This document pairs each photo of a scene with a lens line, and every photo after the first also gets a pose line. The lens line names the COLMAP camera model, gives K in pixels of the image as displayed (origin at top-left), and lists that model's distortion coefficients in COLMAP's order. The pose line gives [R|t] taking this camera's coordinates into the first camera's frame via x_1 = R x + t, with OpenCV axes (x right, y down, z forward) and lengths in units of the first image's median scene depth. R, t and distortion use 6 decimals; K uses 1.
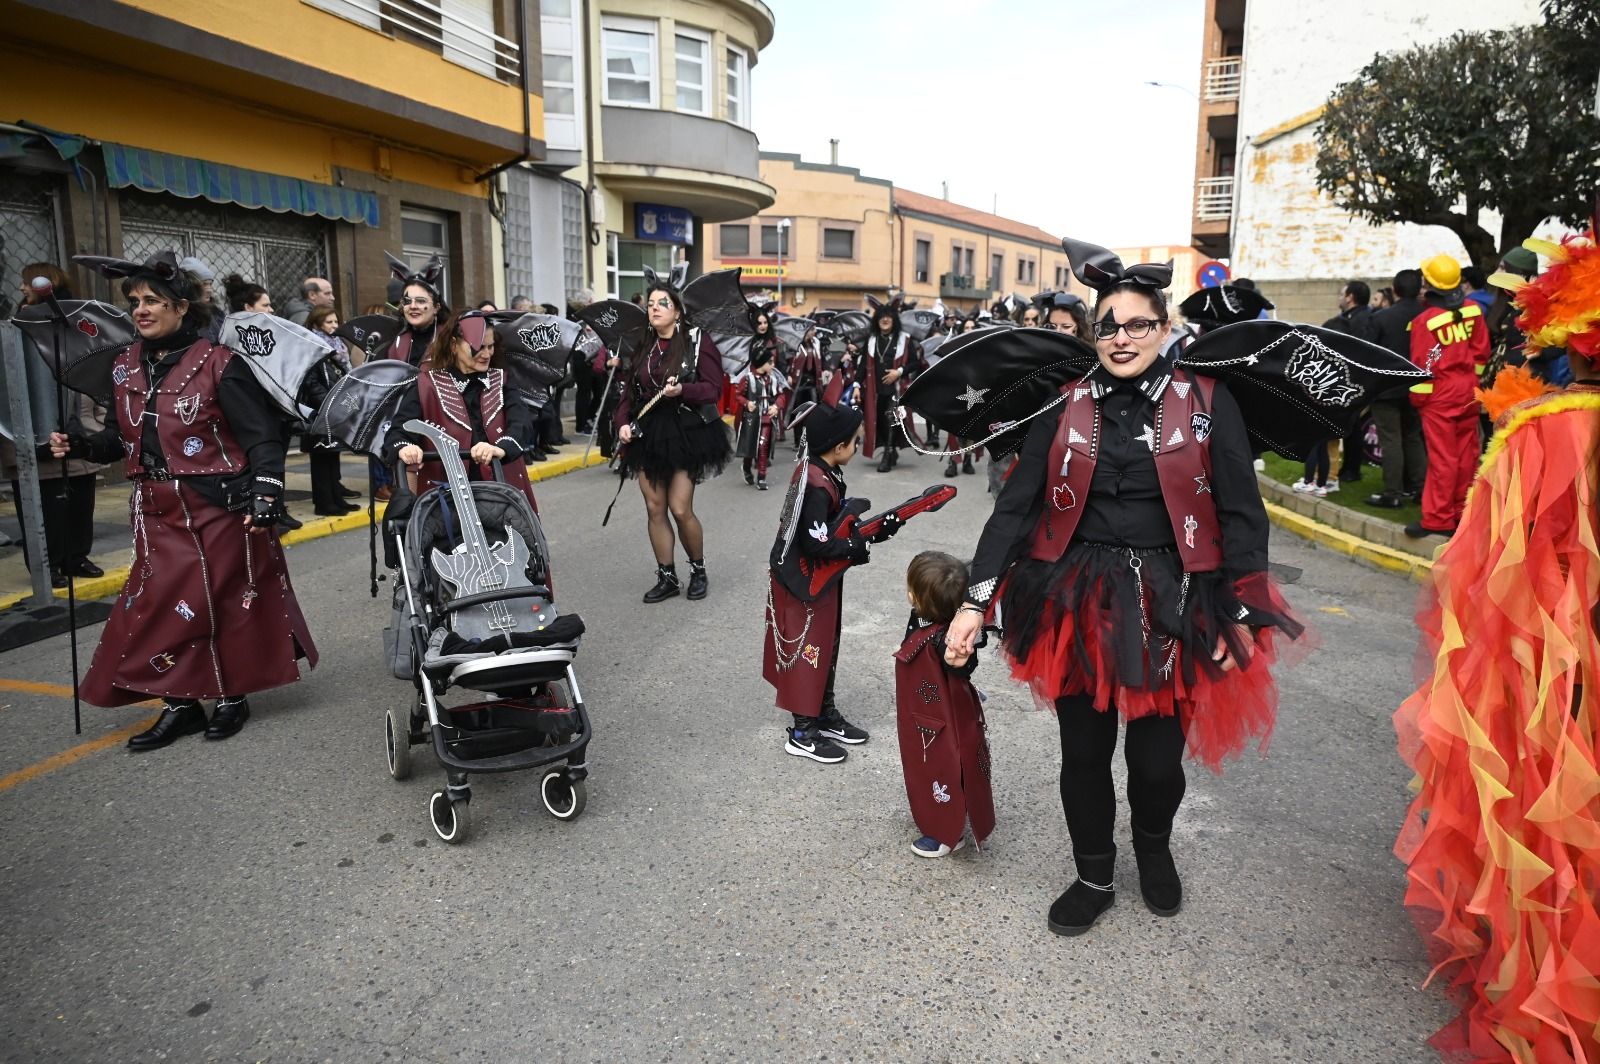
lens RADIAL K [[1053.3, 0, 798.5], [0, 1053.3, 528.6], [0, 0, 1]] dist [0.010966, -0.019927]
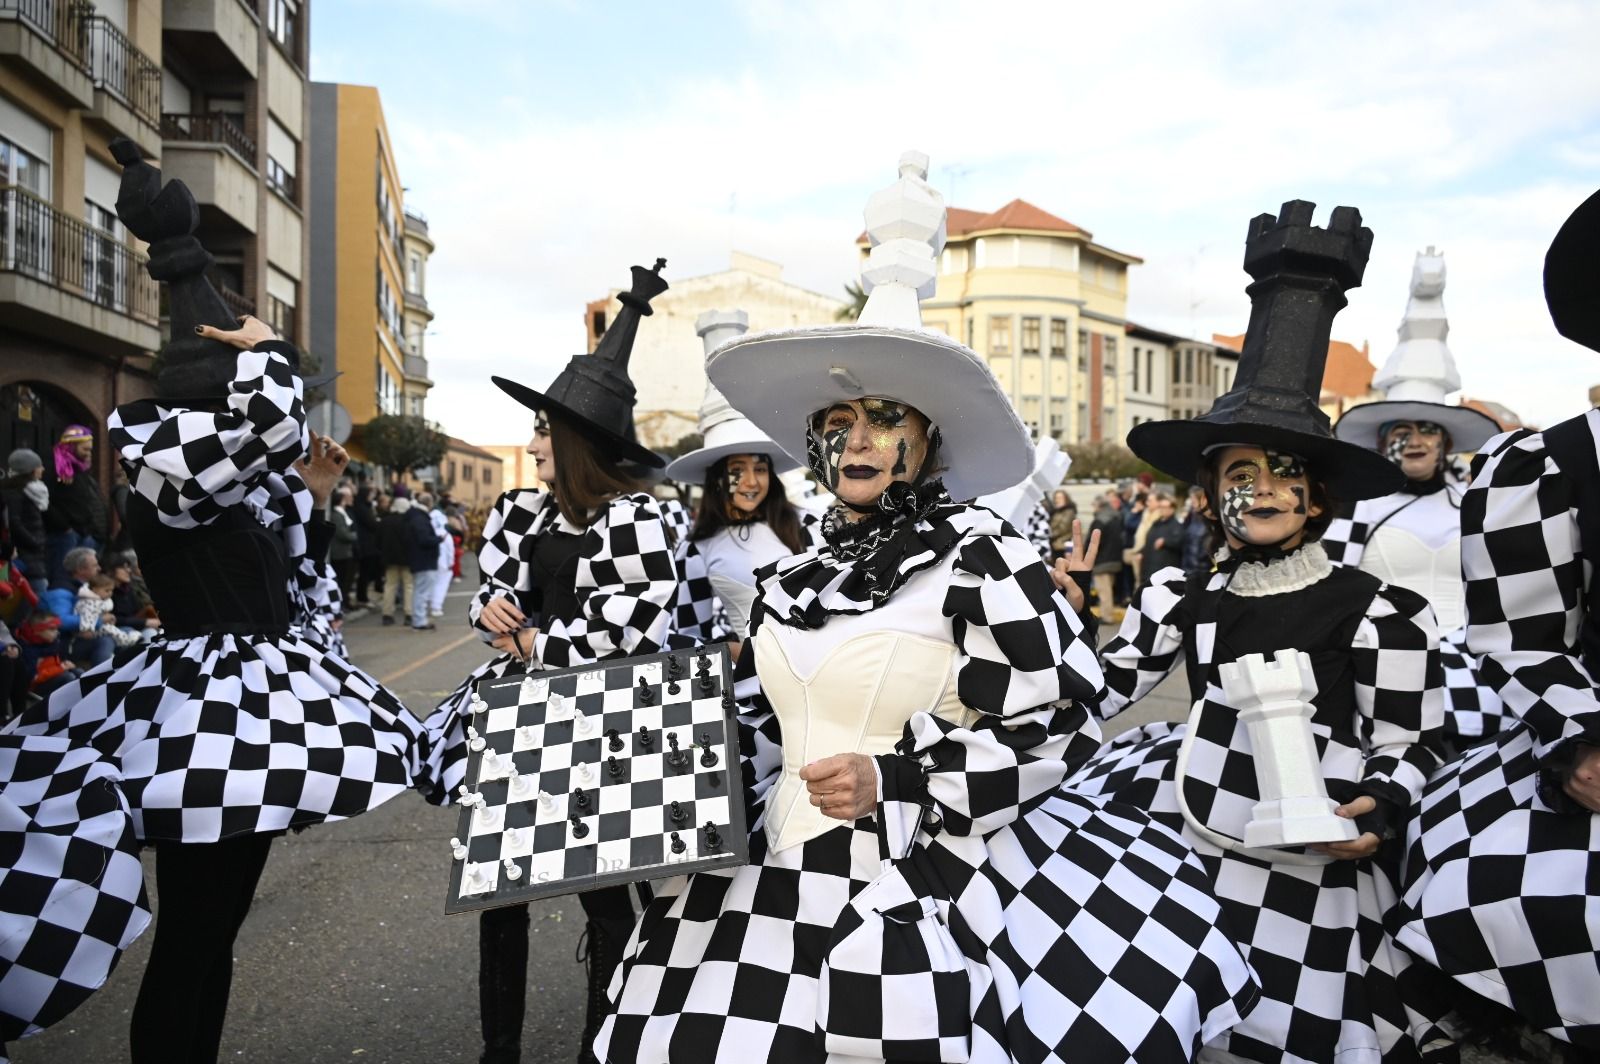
lens RADIAL K [[1053.3, 0, 798.5], [0, 1053.3, 528.6], [0, 0, 1]] dist [0.010966, -0.019927]
pose [[0.830496, 0.001456, 0.557023, -0.488675], [0.092497, 0.985752, -0.140486, 0.190493], [-0.549291, 0.168196, 0.818529, -1.010966]]
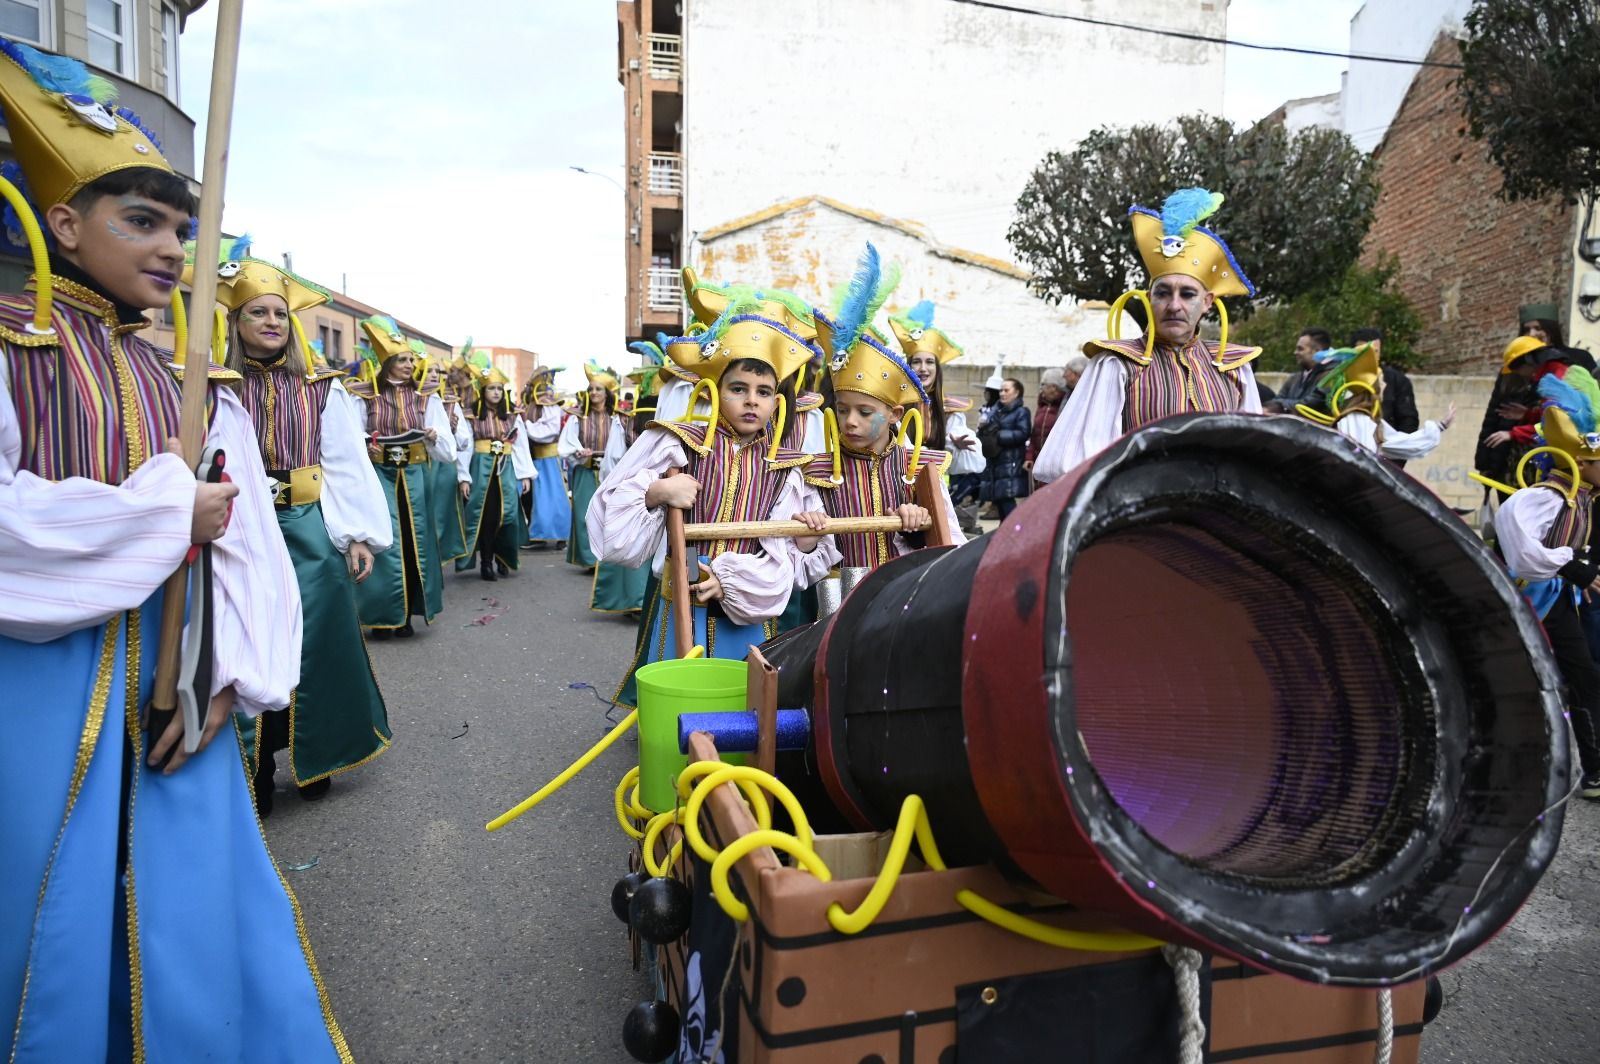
lens RADIAL K [[1058.6, 0, 794.2], [0, 1058.6, 531.0], [0, 0, 1]] dist [0.002734, -0.005018]
pose [[0.808049, -0.039500, 0.587789, -0.102756], [0.093239, 0.993749, -0.061398, -0.017466], [-0.581690, 0.104418, 0.806681, 0.161456]]
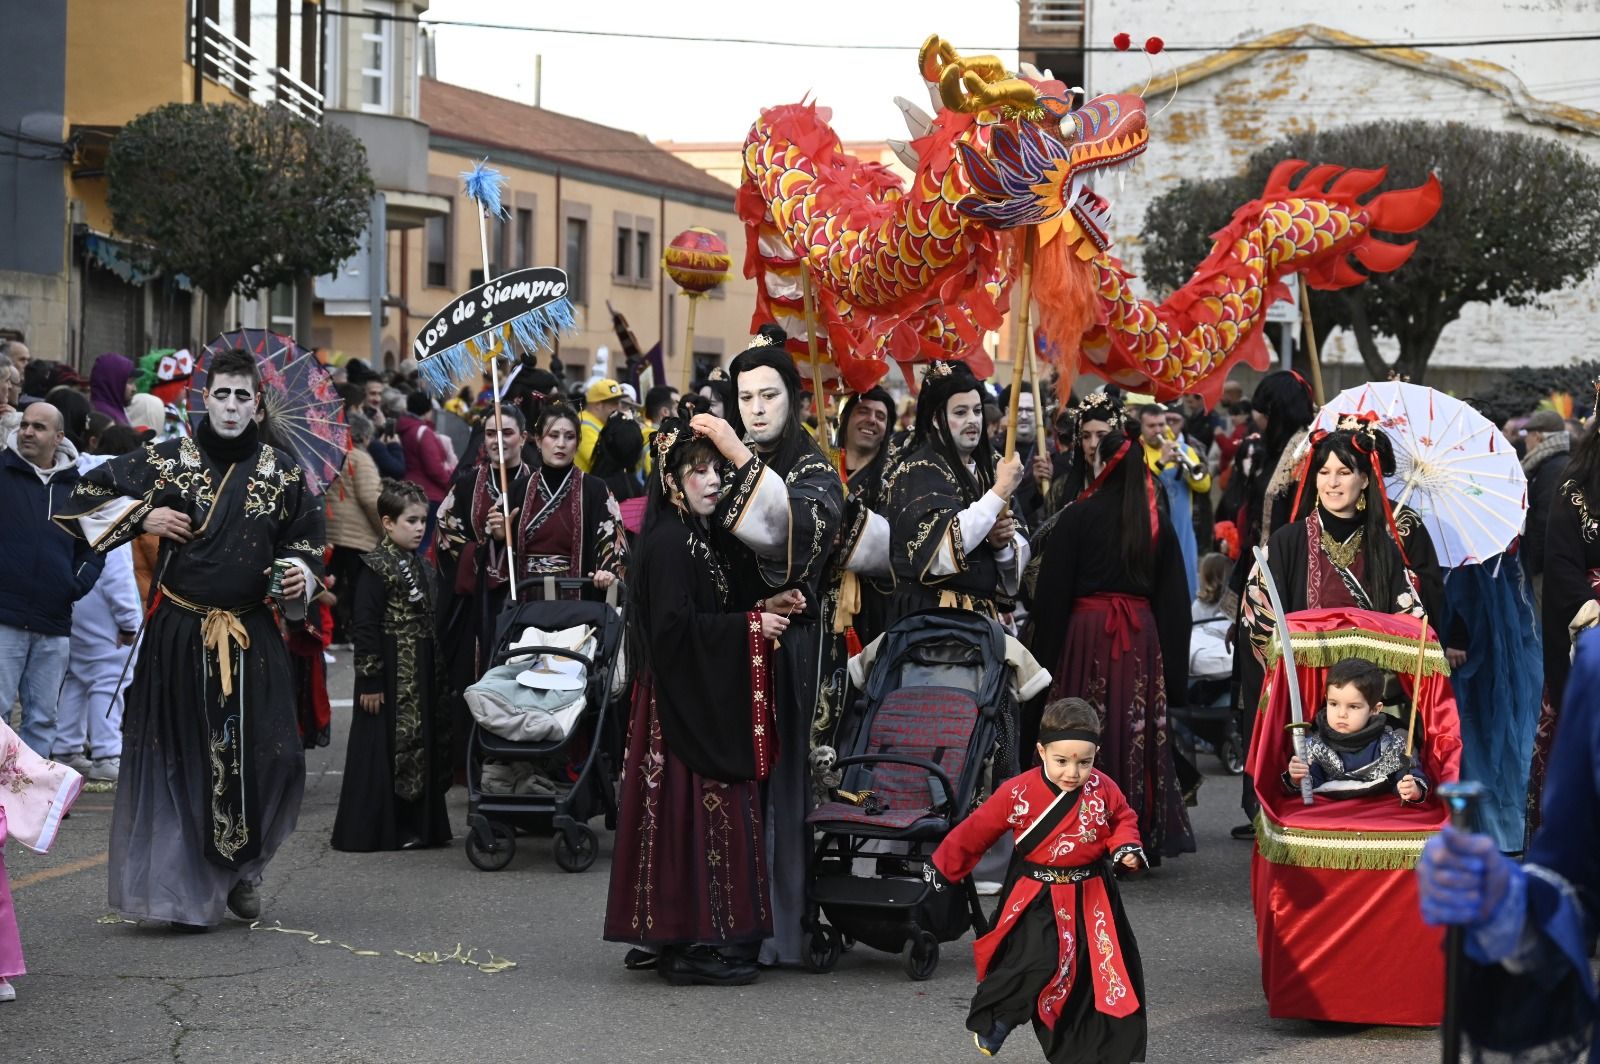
lens RADIAL K [[4165.6, 0, 800.0], [0, 4165.6, 532.0], [0, 0, 1]] dist [0.016898, -0.272709]
pose [[0.954053, 0.008270, 0.299523, -0.447237], [0.035826, 0.989300, -0.141431, 0.204260], [-0.297488, 0.145663, 0.943548, -1.155747]]
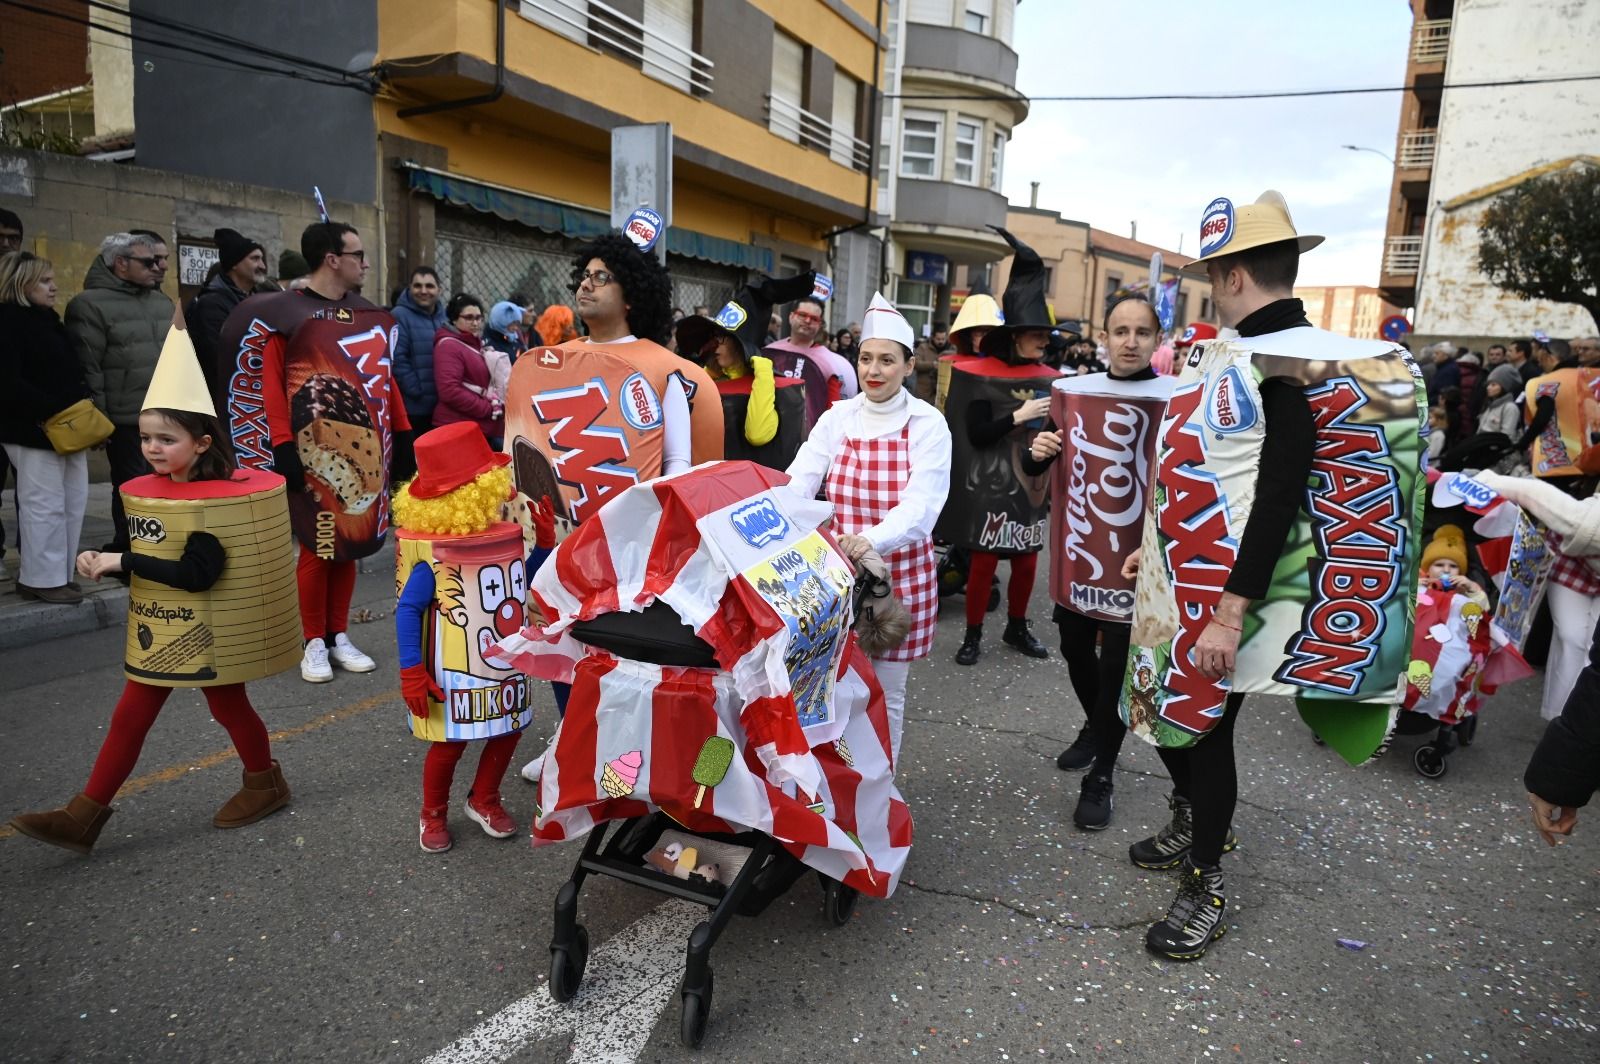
lens RADIAL K [[1054.0, 0, 790.2], [0, 1054.0, 529.7], [0, 0, 1]] dist [-0.003942, -0.002487]
pose [[0.987475, 0.069021, -0.141879, -0.065442], [-0.071552, 0.997355, -0.012808, 0.034538], [0.140619, 0.022800, 0.989801, -0.179970]]
